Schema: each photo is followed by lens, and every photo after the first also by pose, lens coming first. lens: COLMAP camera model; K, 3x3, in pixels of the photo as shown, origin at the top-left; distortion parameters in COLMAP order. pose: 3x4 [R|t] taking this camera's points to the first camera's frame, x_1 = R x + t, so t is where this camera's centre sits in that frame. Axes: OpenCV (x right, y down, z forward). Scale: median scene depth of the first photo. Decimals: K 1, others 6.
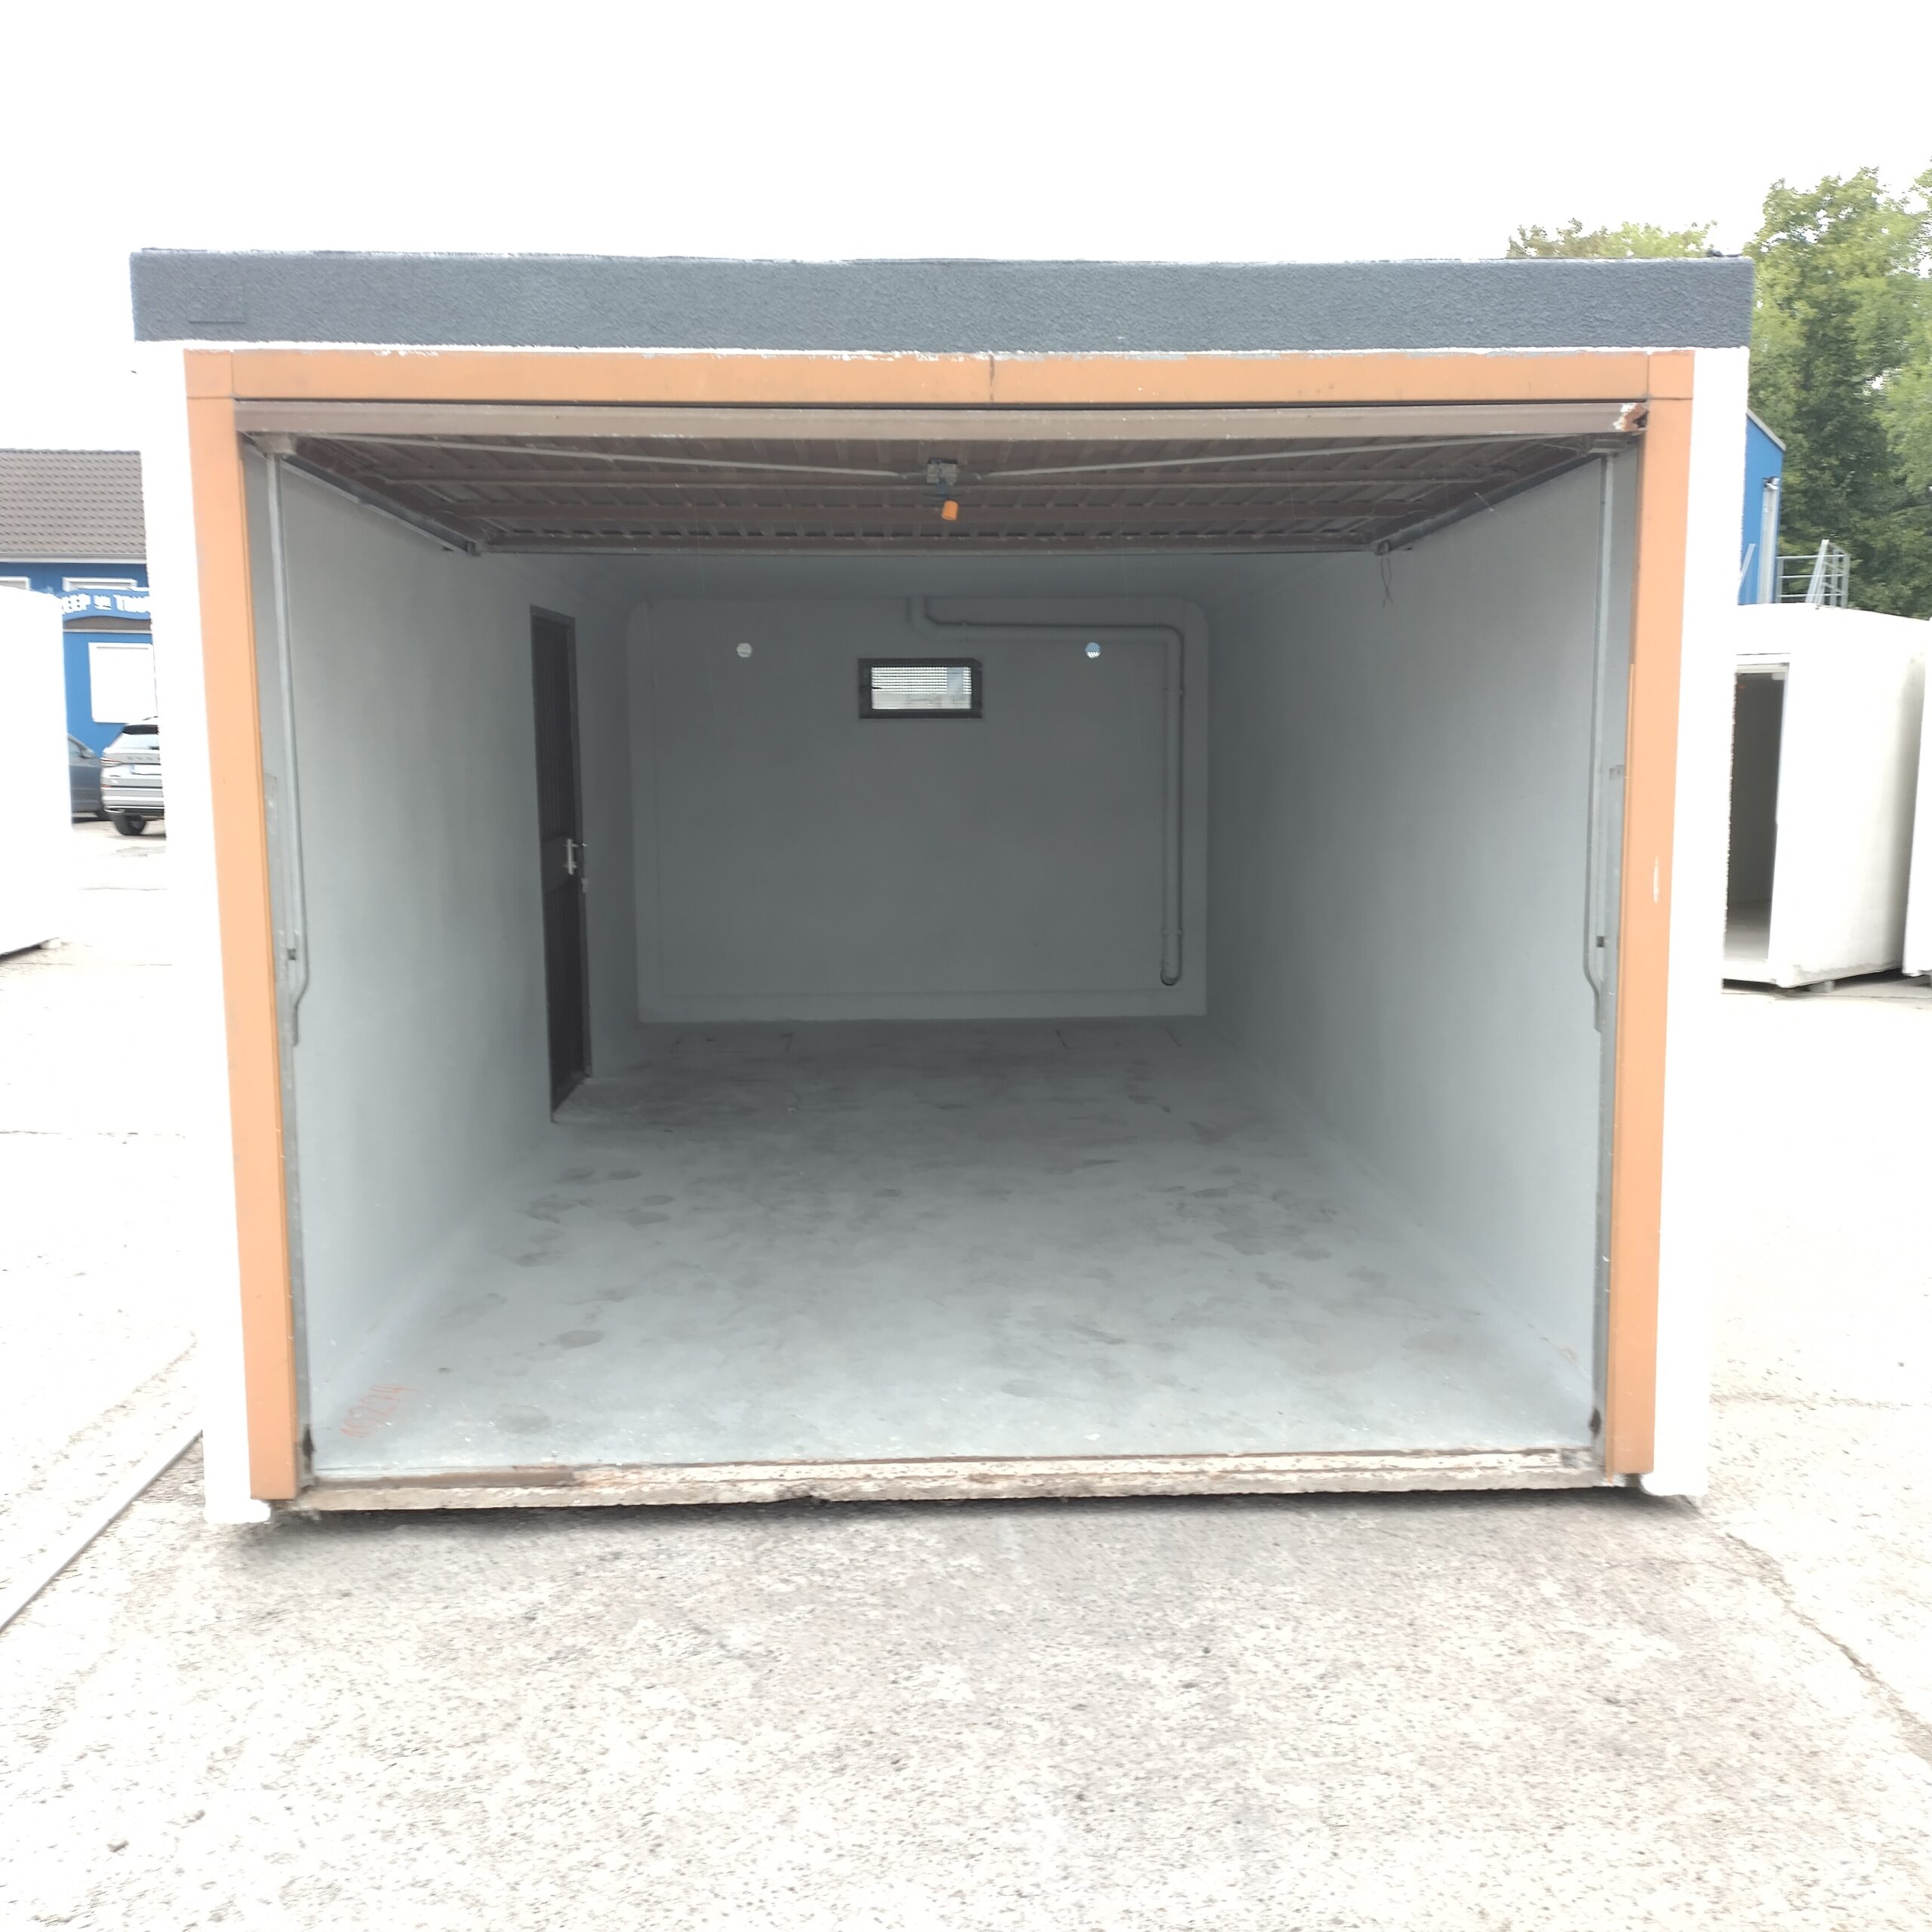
lens RADIAL K [[1911.6, 0, 948.1], [0, 1911.6, 975.0], [0, 0, 1]] dist [0.028450, 0.000000]
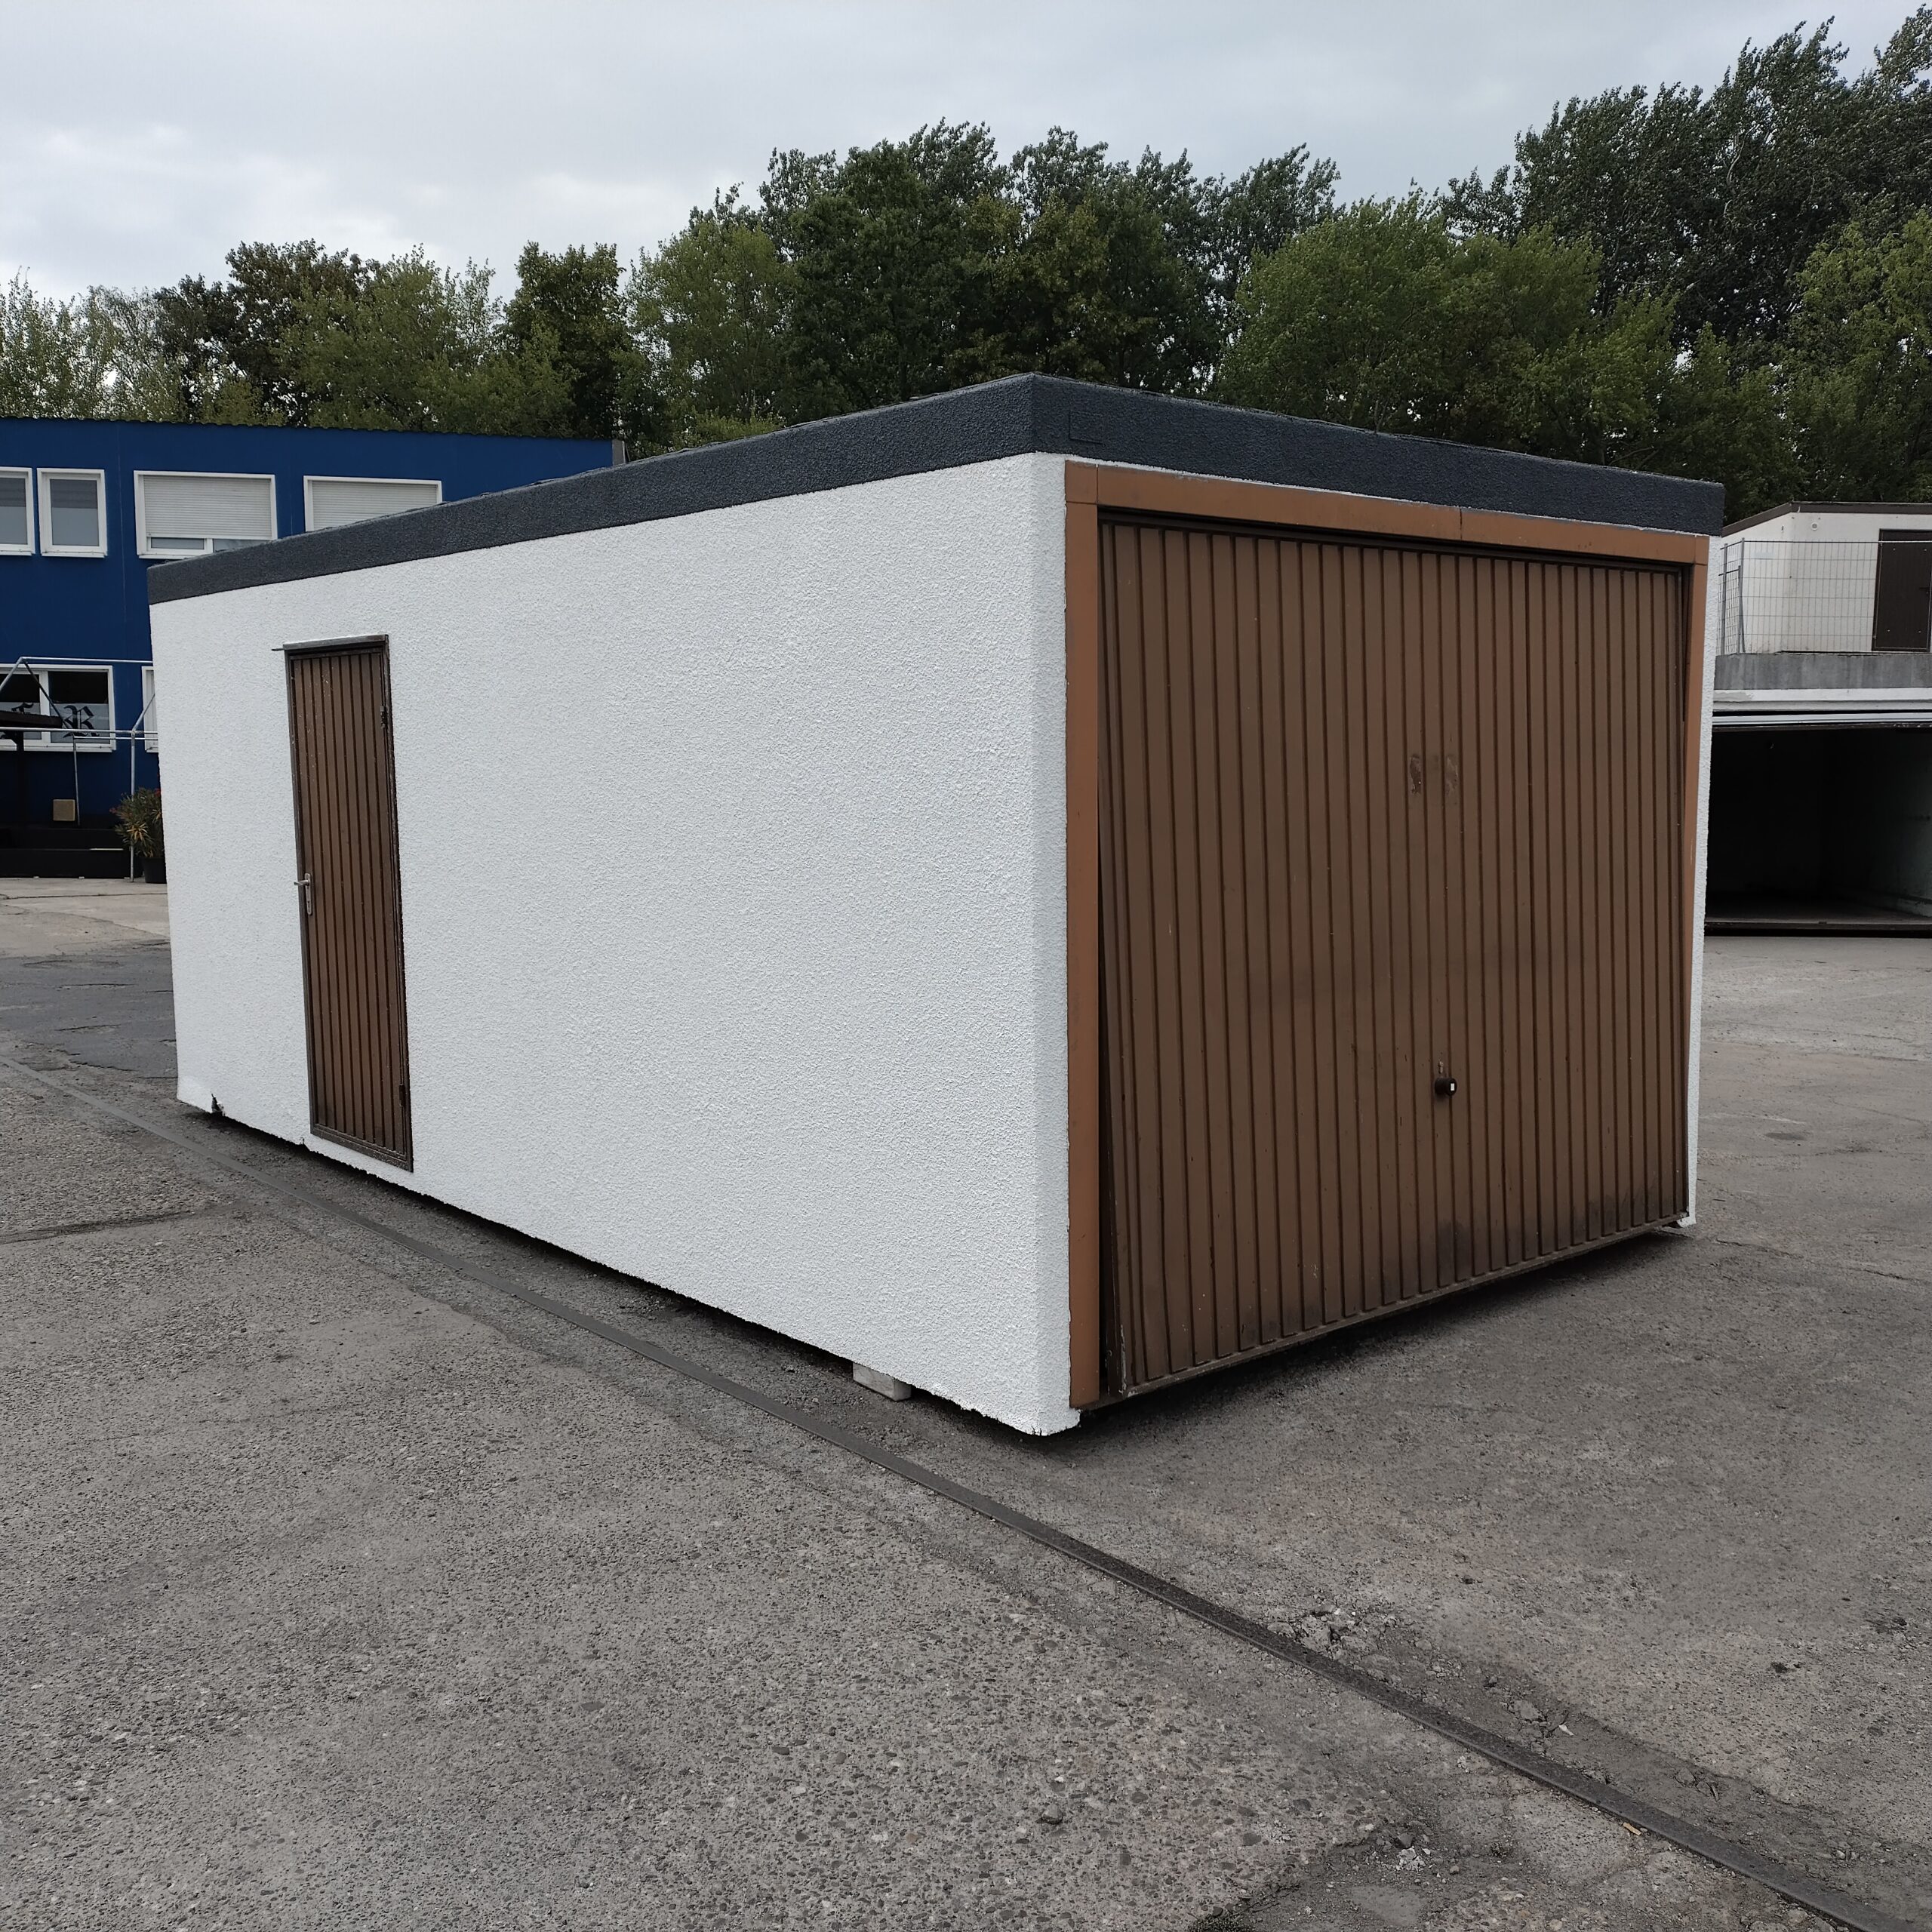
lens RADIAL K [[1911.6, 0, 953.5], [0, 1911.6, 968.5], [0, 0, 1]] dist [0.028450, 0.000000]
pose [[0.781627, -0.074287, 0.619306, -1.204231], [0.081343, 0.996543, 0.016874, -0.030033], [-0.618419, 0.037187, 0.784968, 0.099675]]
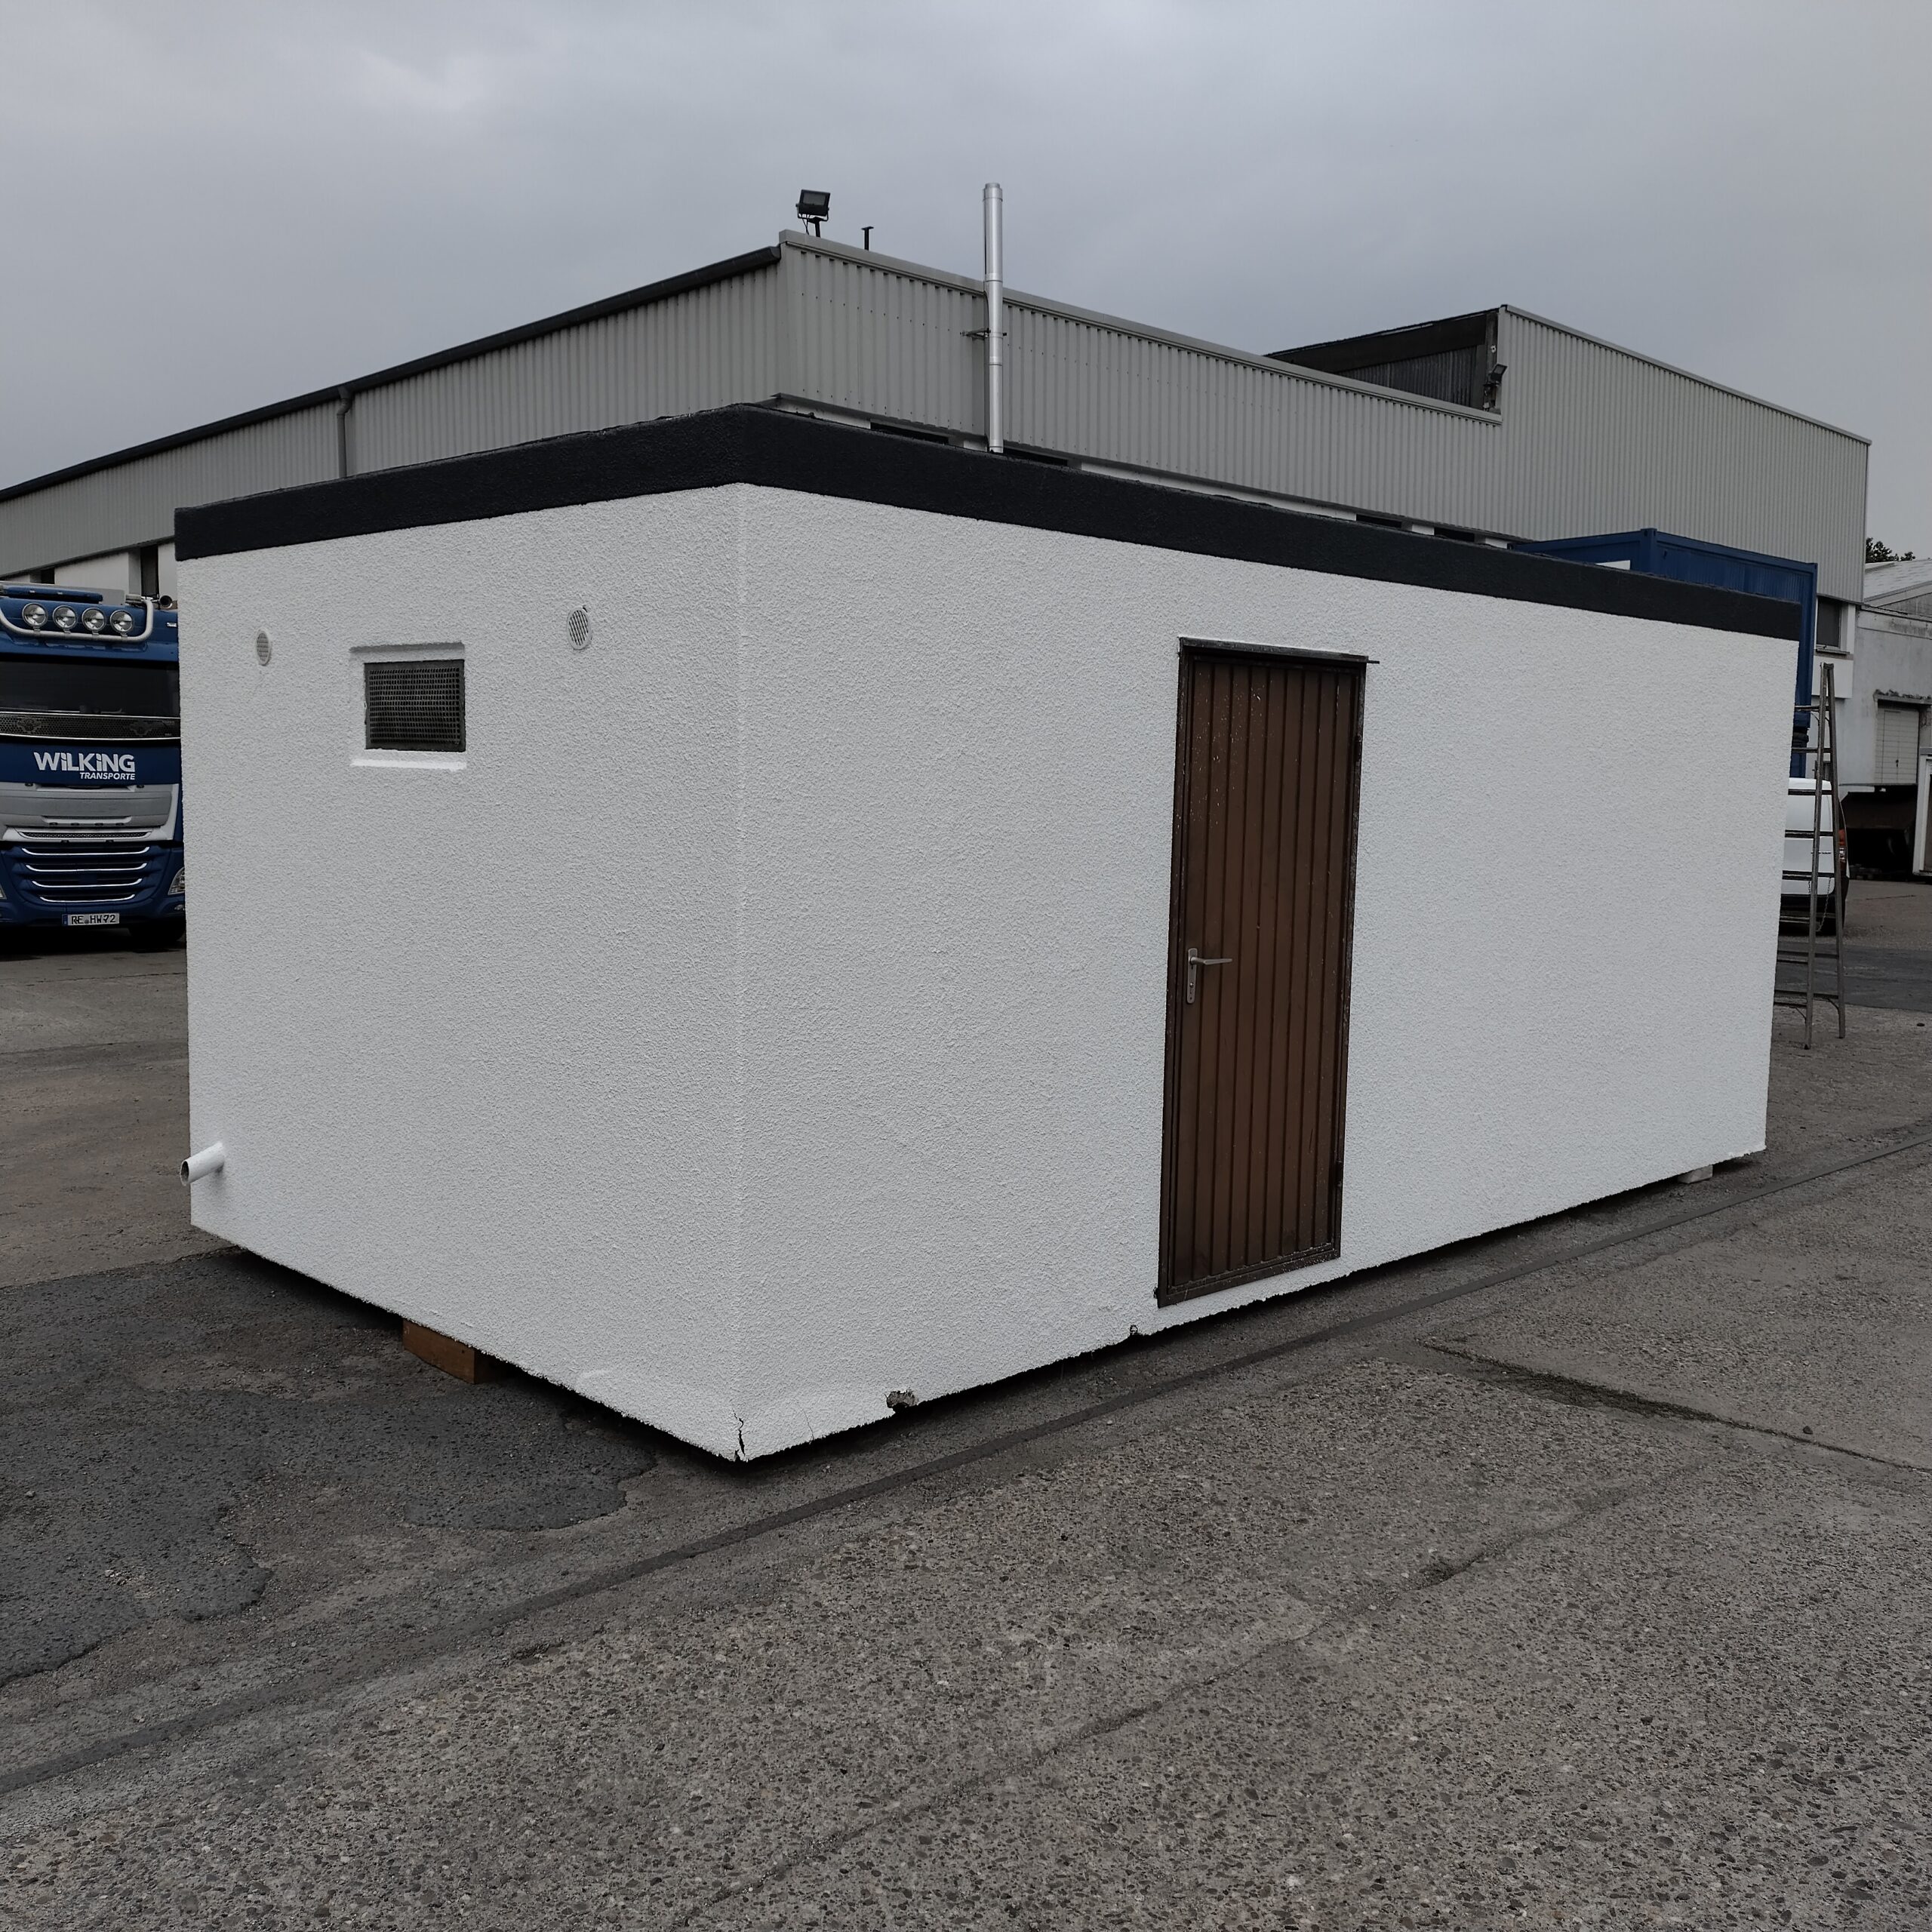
lens RADIAL K [[1911.6, 0, 964.5], [0, 1911.6, 967.9], [0, 0, 1]] dist [0.028450, 0.000000]
pose [[-0.674021, -0.081709, 0.734179, -1.461107], [0.082313, 0.979367, 0.184565, -0.429647], [-0.734112, 0.184833, -0.653389, 3.216053]]
